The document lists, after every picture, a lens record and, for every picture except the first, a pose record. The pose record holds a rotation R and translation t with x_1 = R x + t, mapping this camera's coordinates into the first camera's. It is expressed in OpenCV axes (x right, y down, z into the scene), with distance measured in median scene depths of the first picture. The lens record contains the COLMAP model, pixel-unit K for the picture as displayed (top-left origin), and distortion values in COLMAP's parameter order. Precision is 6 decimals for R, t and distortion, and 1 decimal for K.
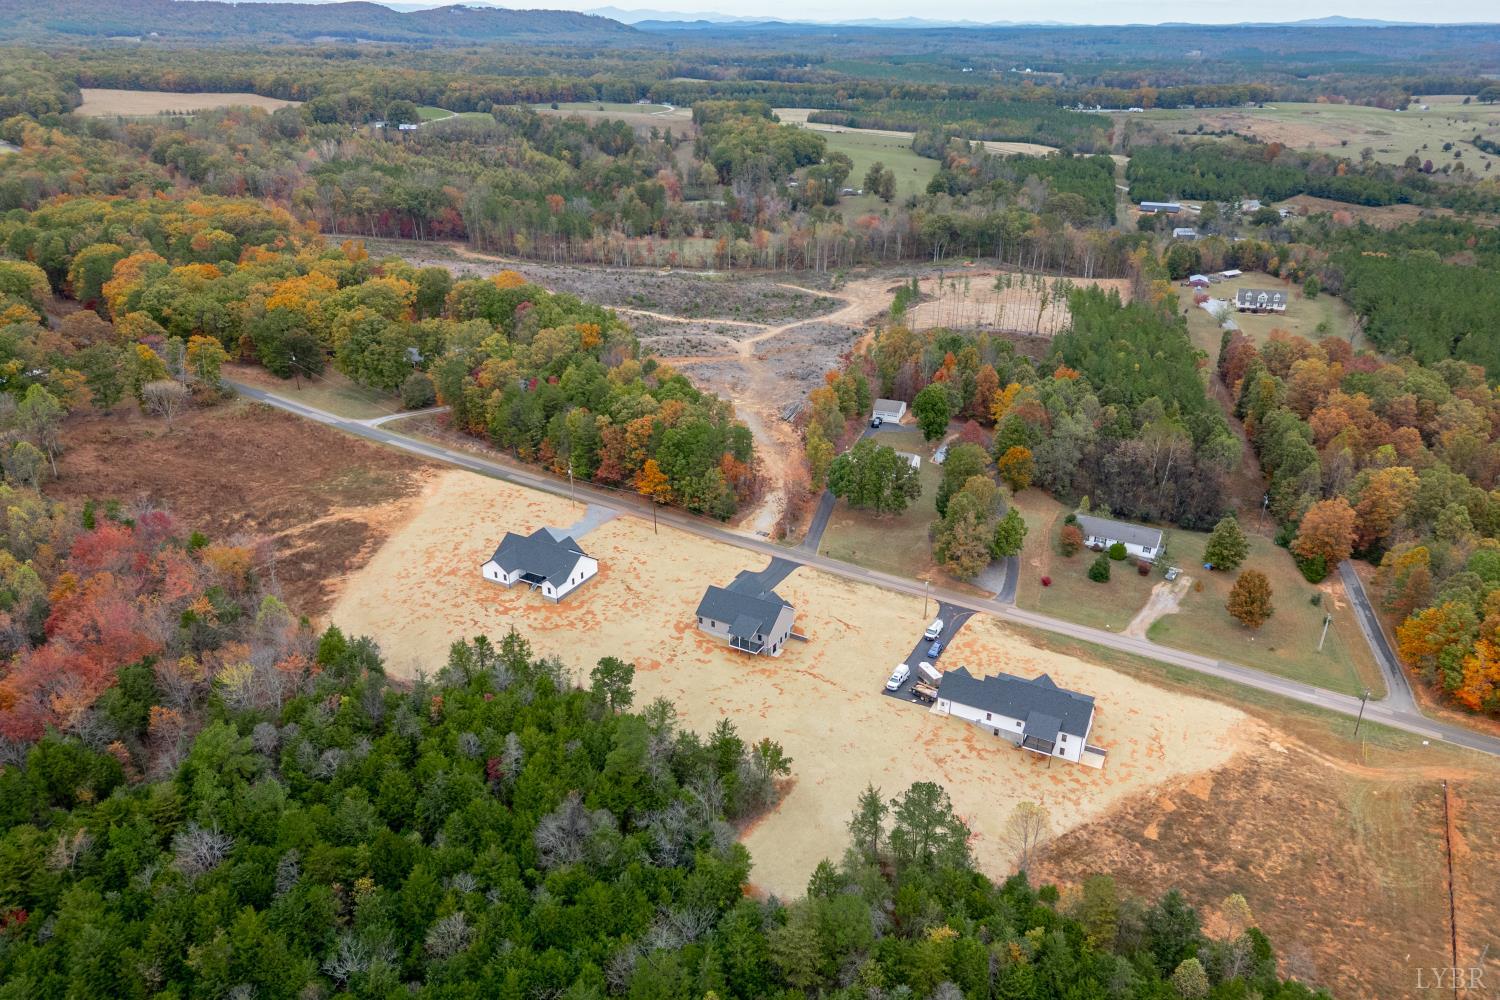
lens RADIAL K [[1051.5, 0, 748.1], [0, 1051.5, 504.9], [0, 0, 1]] dist [0.021175, -0.027614]
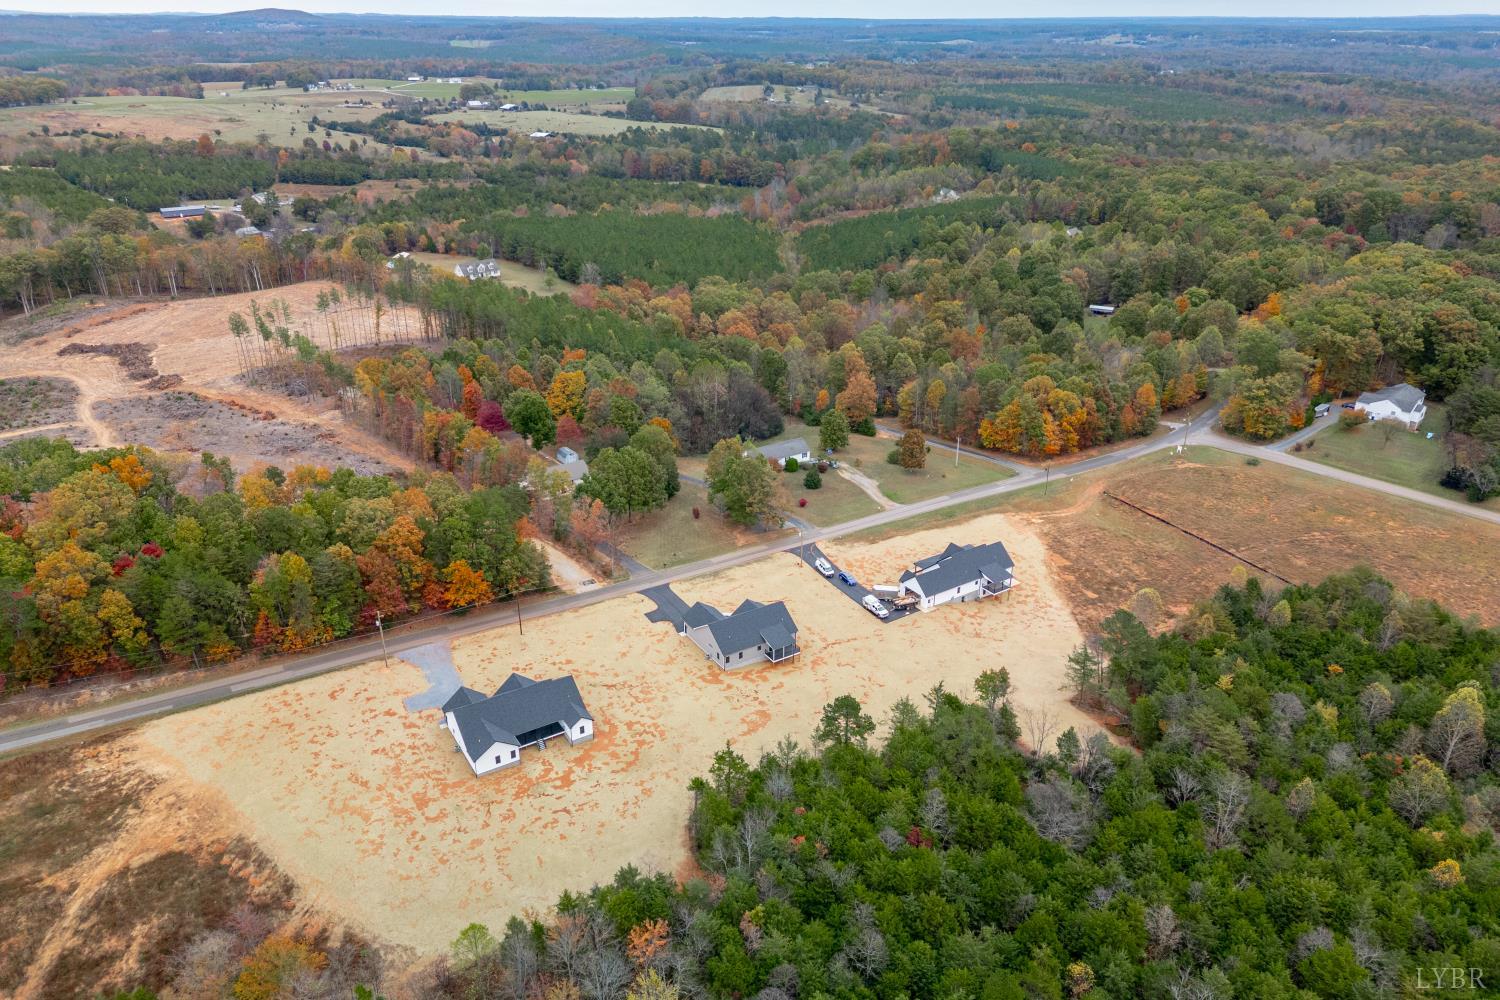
lens RADIAL K [[1051.5, 0, 754.3], [0, 1051.5, 505.7], [0, 0, 1]] dist [0.021175, -0.027614]
pose [[0.467474, -0.363090, 0.805999, -0.680917], [0.356182, 0.911835, 0.204185, -0.181715], [-0.809075, 0.191632, 0.555585, 0.406366]]
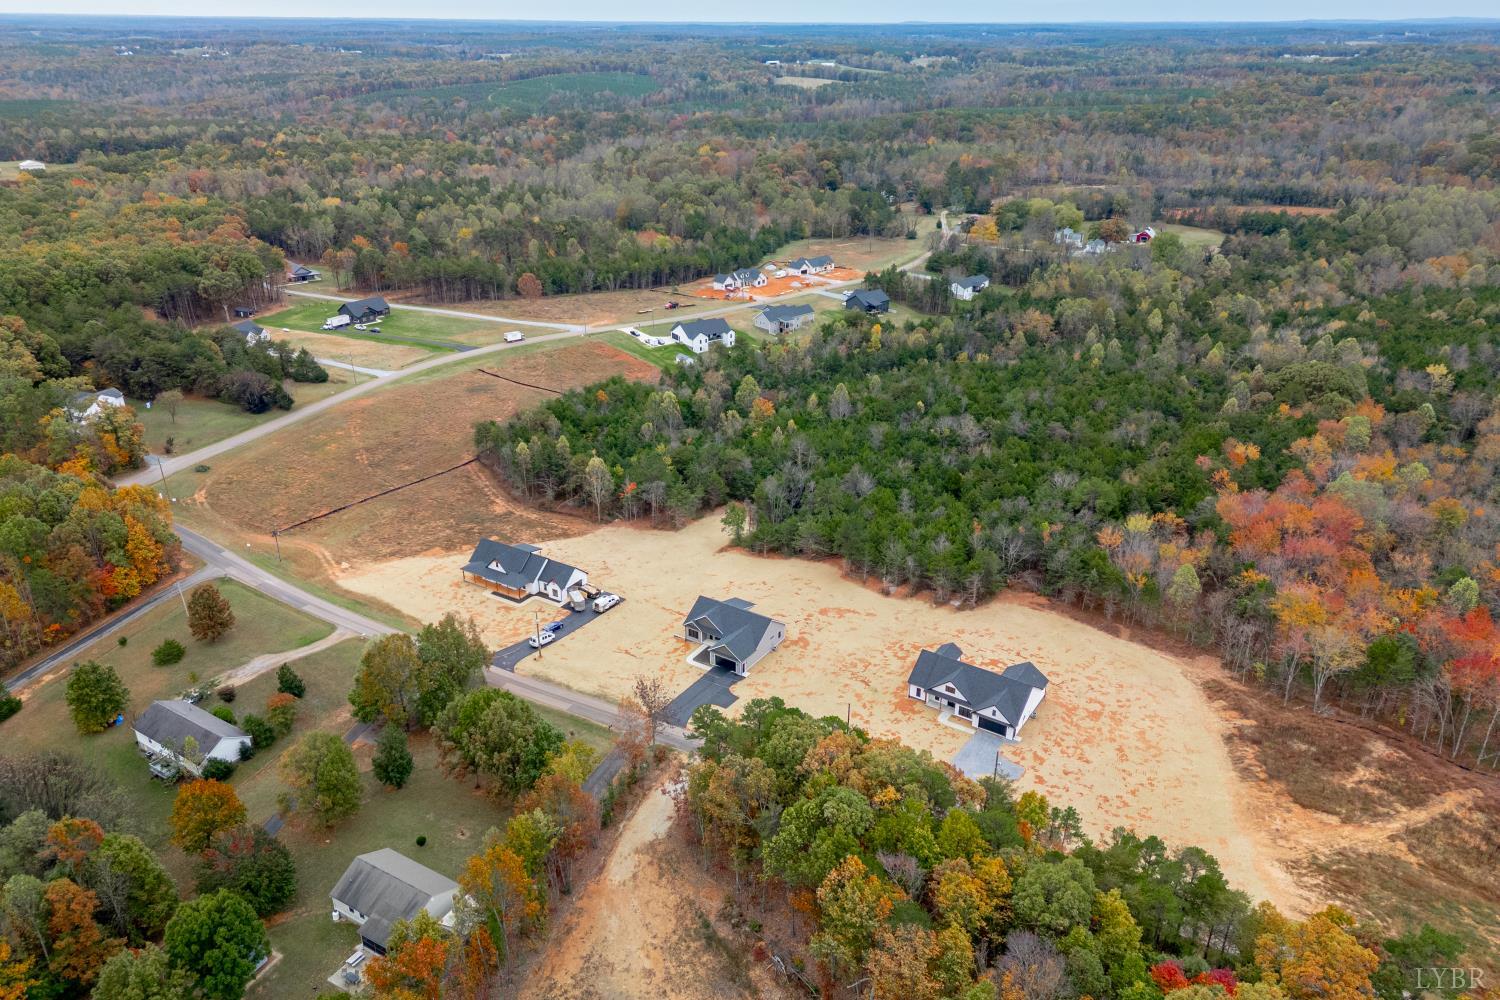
lens RADIAL K [[1051.5, 0, 745.9], [0, 1051.5, 496.5], [0, 0, 1]] dist [0.021175, -0.027614]
pose [[-0.997391, -0.031368, 0.065022, -0.052697], [0.029364, 0.646529, 0.762324, -0.674114], [-0.065951, 0.762244, -0.643921, 1.452582]]
